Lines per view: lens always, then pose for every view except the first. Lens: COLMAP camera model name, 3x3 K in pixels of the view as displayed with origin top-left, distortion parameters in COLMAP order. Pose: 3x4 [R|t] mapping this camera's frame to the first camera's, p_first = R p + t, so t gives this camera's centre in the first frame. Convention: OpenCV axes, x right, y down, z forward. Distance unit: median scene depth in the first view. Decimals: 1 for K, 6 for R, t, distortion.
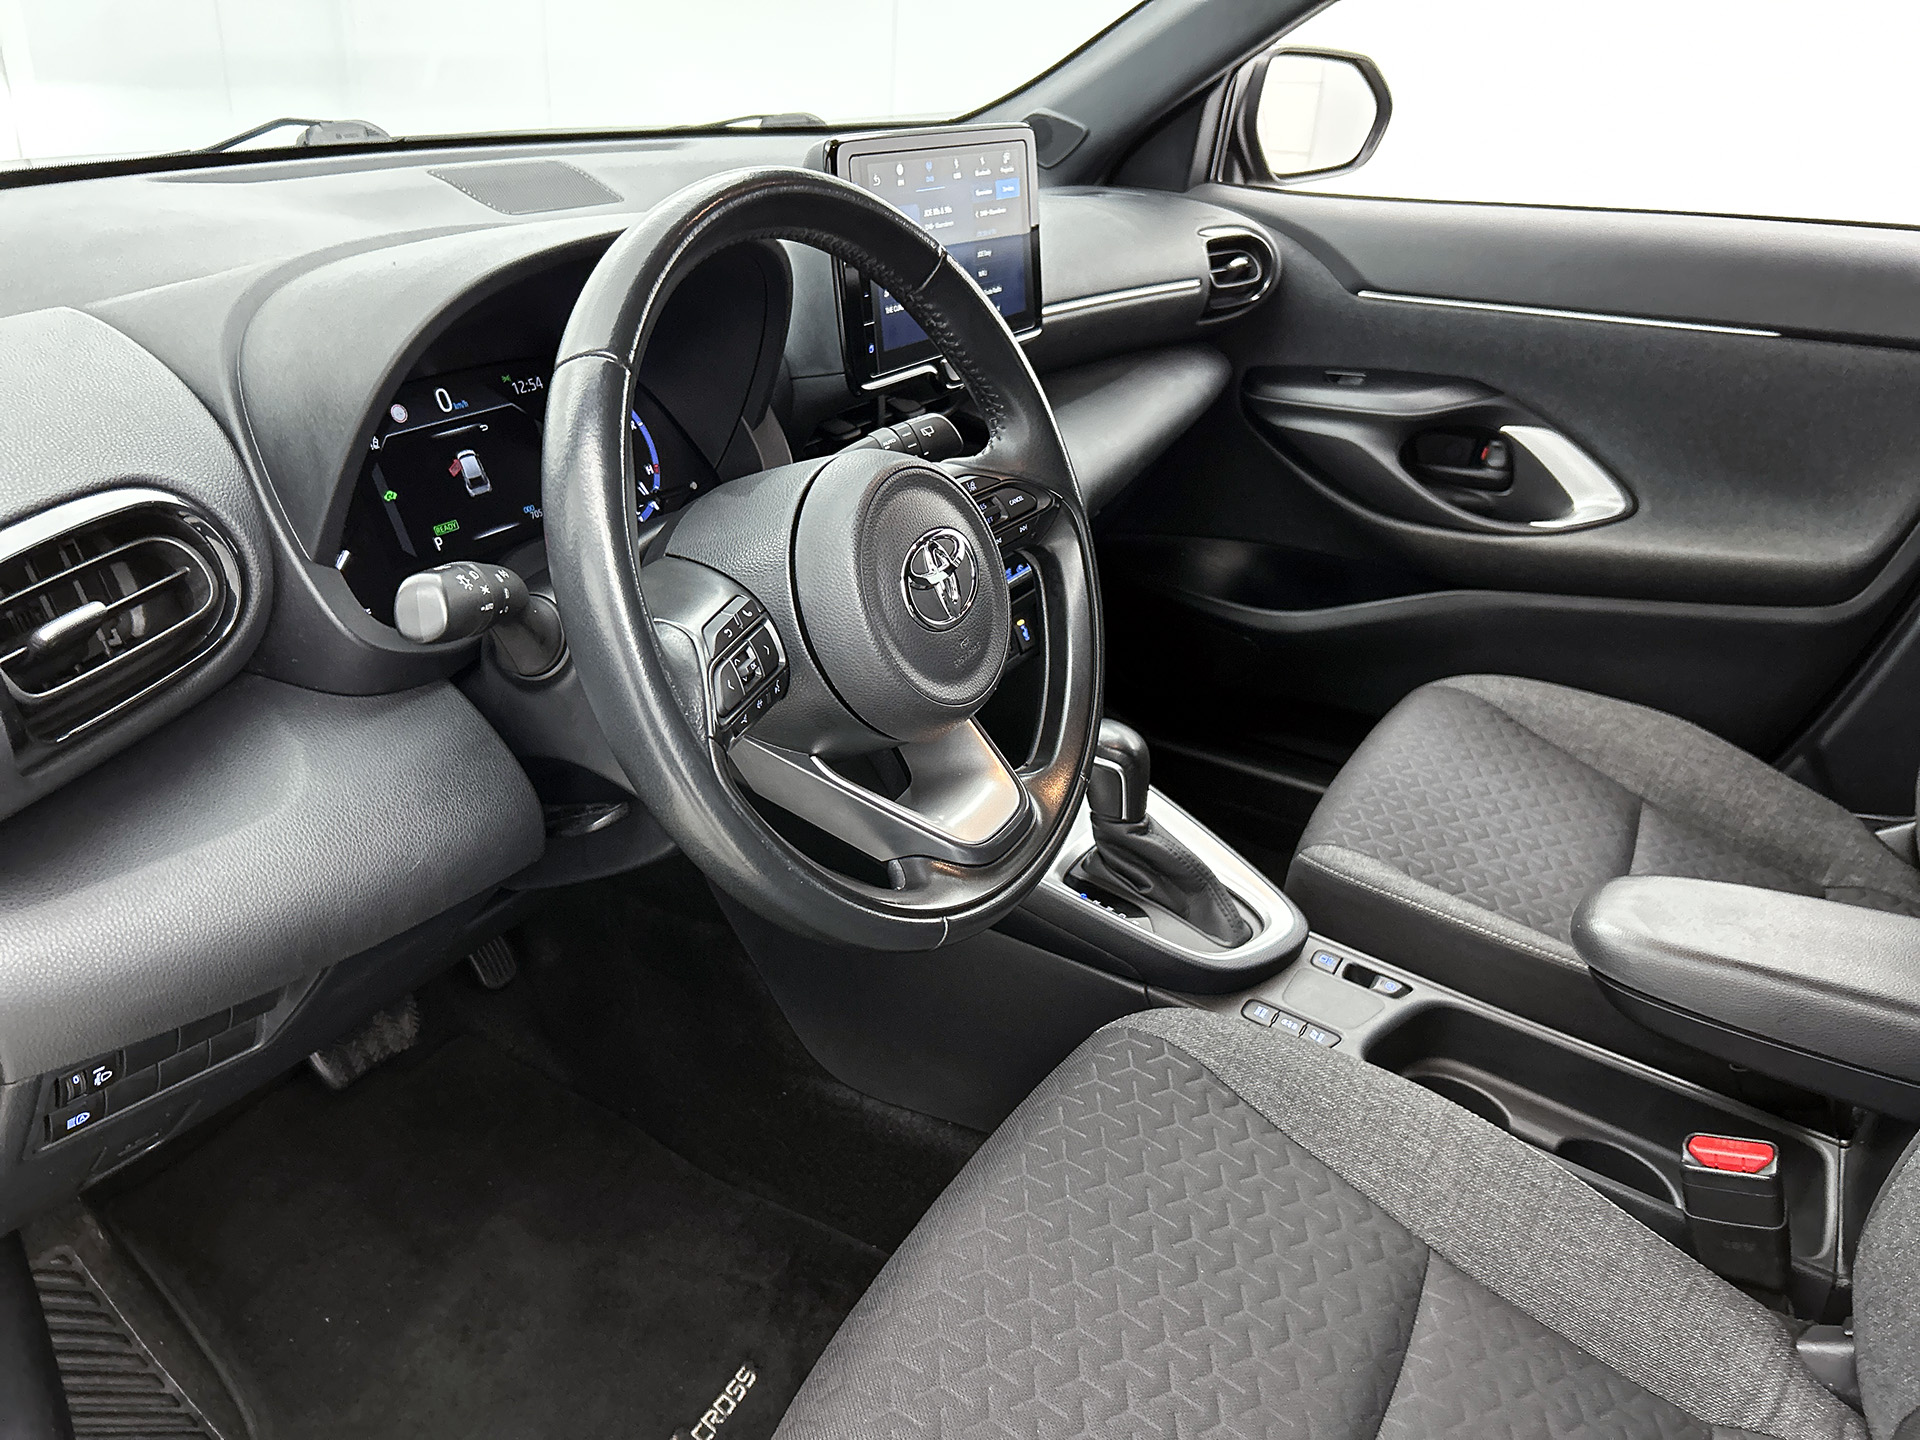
lens RADIAL K [[1459.0, 0, 960.0], [0, 1459.0, 720.0], [0, 0, 1]] dist [0.045811, -0.056816]
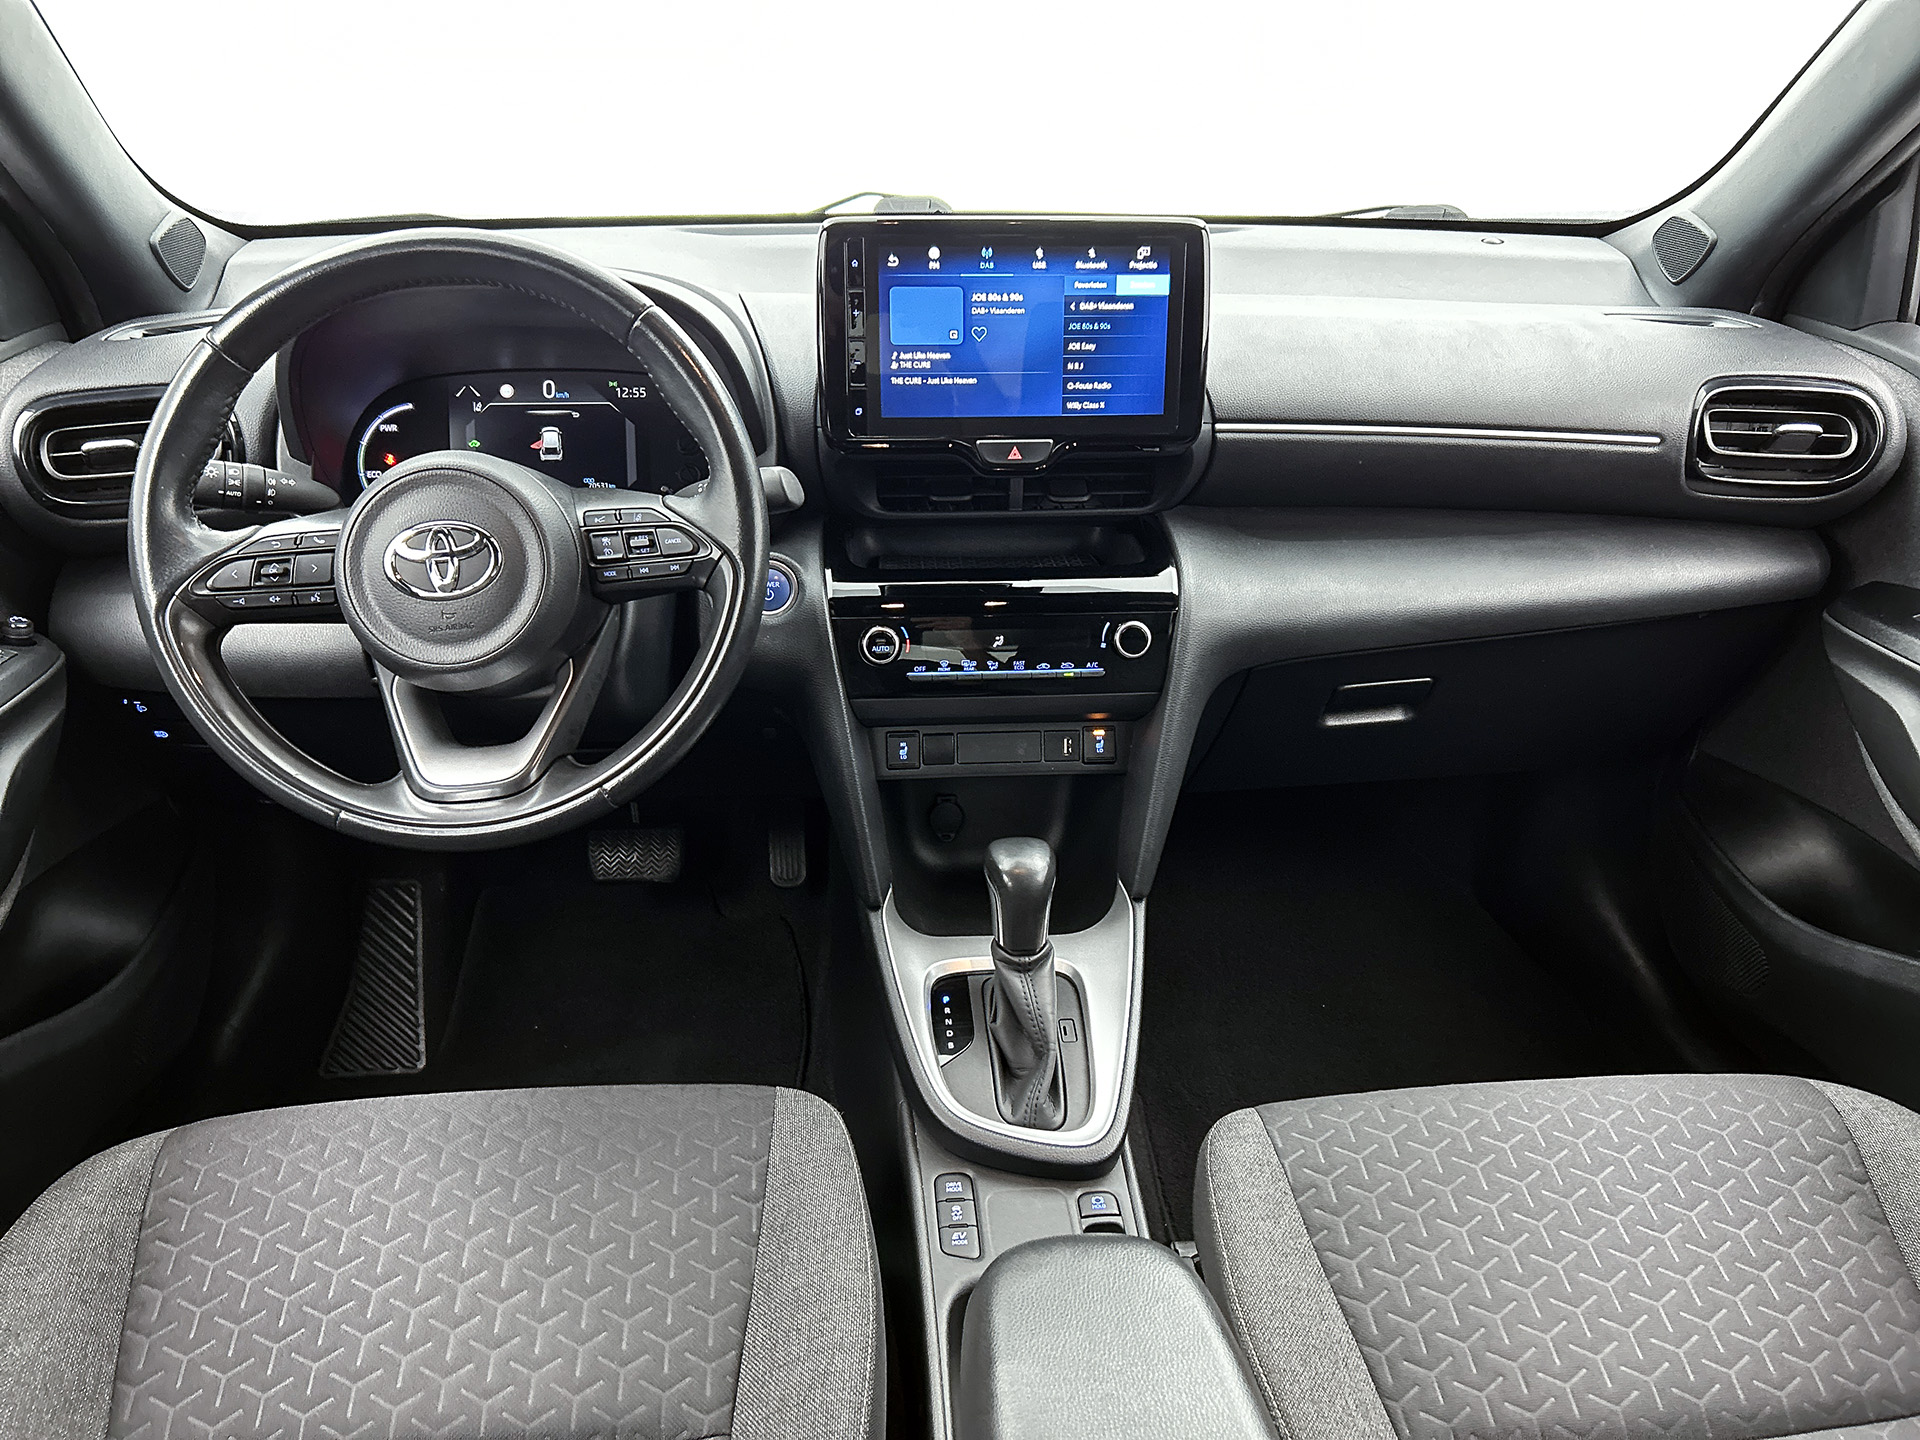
lens RADIAL K [[1459.0, 0, 960.0], [0, 1459.0, 720.0], [0, 0, 1]] dist [0.045811, -0.056816]
pose [[0.564765, 0.305520, -0.766615, 0.803445], [-0.342113, 0.932040, 0.119413, -0.176102], [0.750999, 0.194829, 0.630906, 0.373934]]
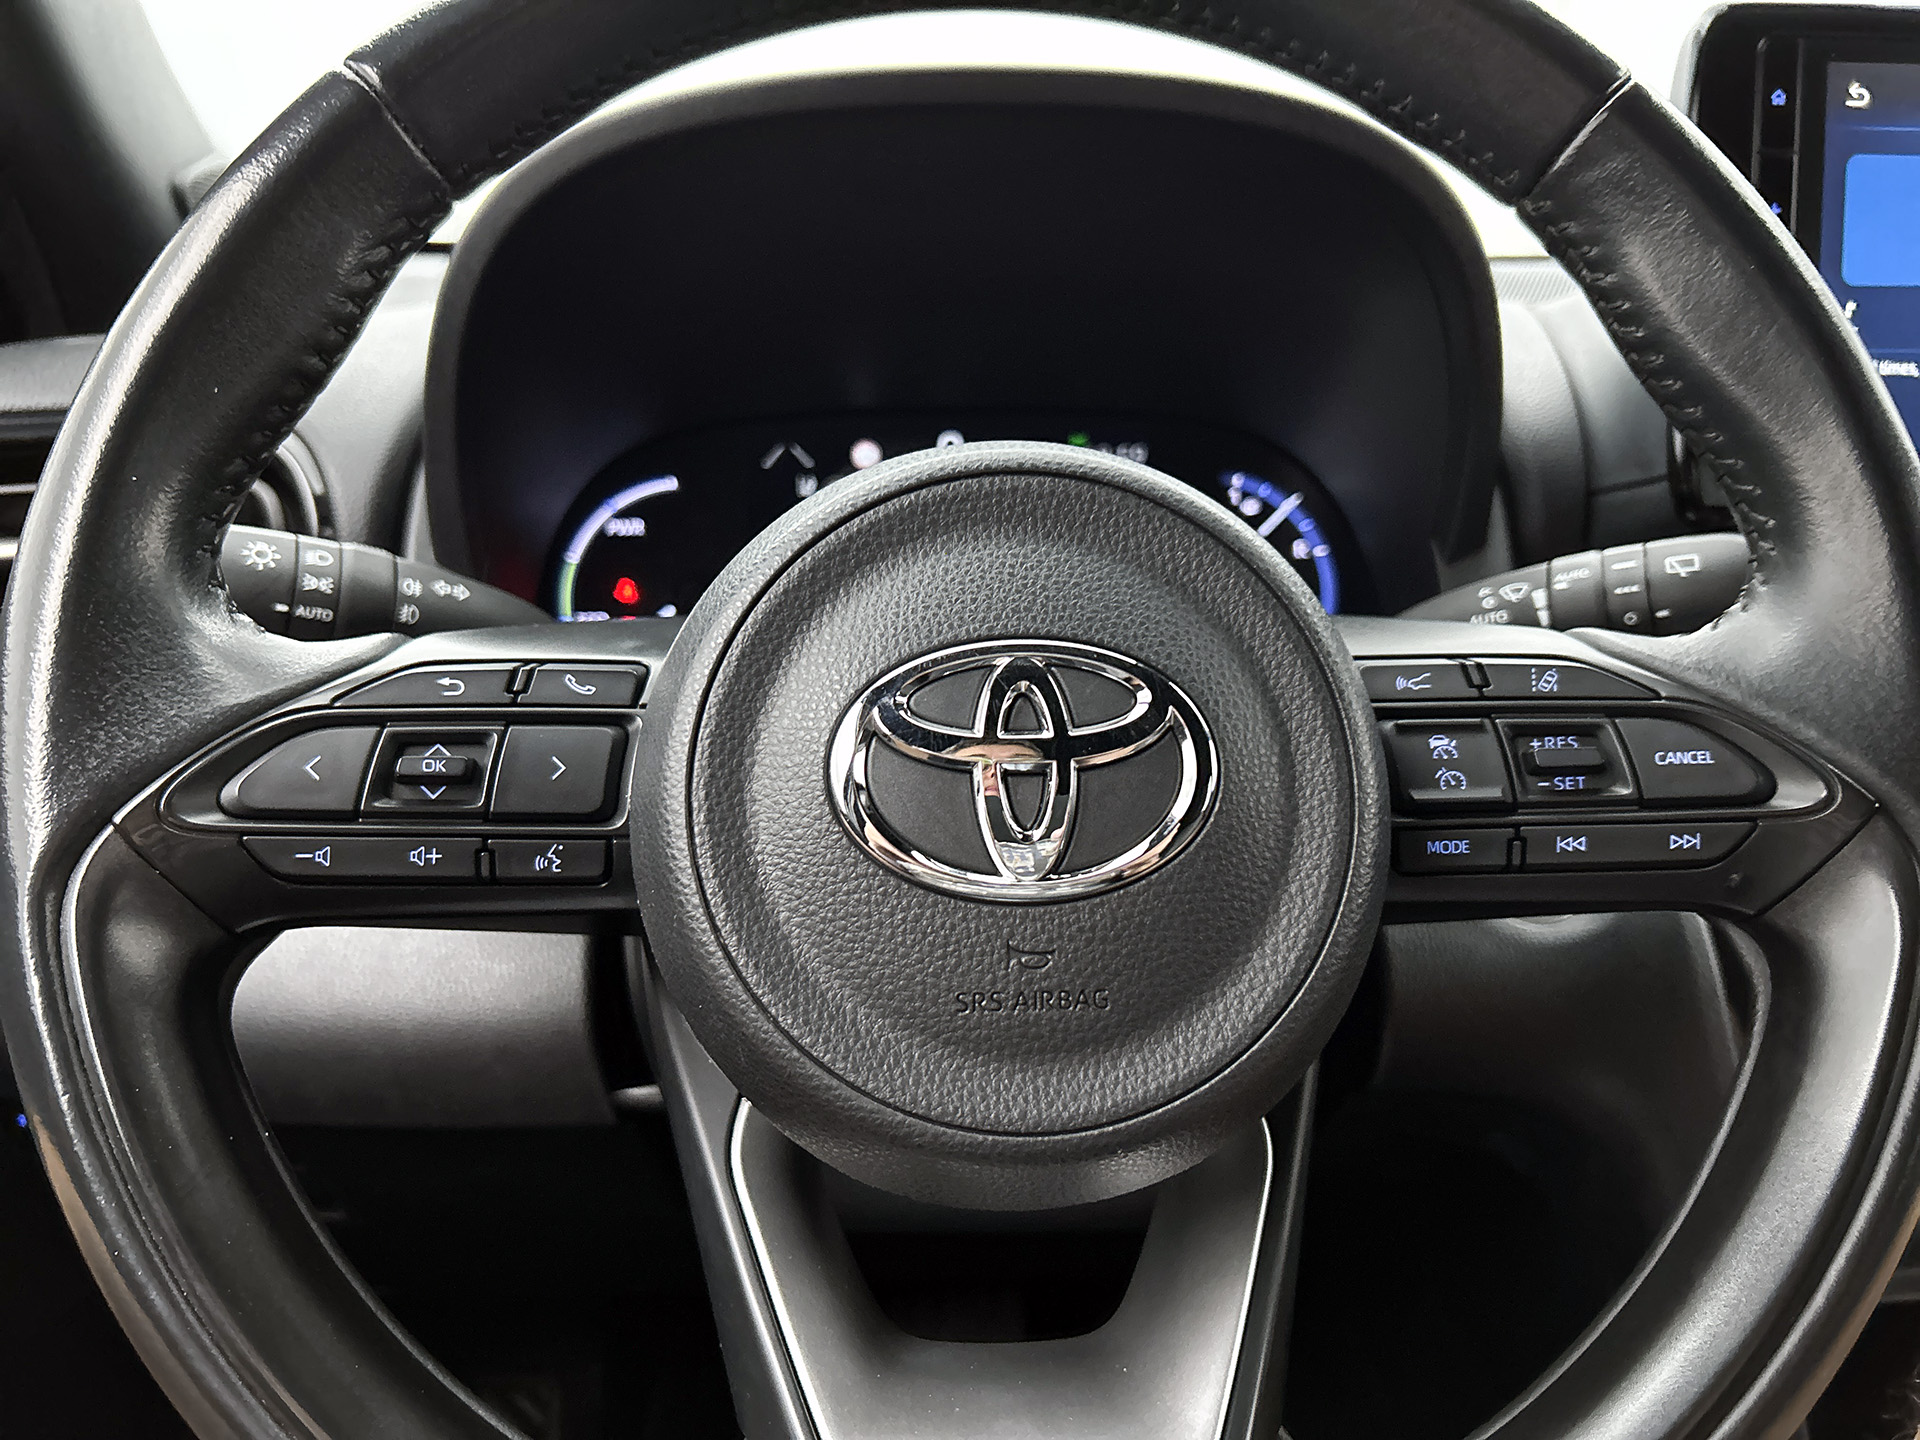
lens RADIAL K [[1487.6, 0, 934.4], [0, 1487.6, 741.0], [0, 0, 1]] dist [0.005045, -0.009314]
pose [[0.531655, 0.192590, -0.824774, 0.198042], [-0.405401, 0.912869, -0.048164, -0.052528], [0.743635, 0.359971, 0.563407, 0.503049]]
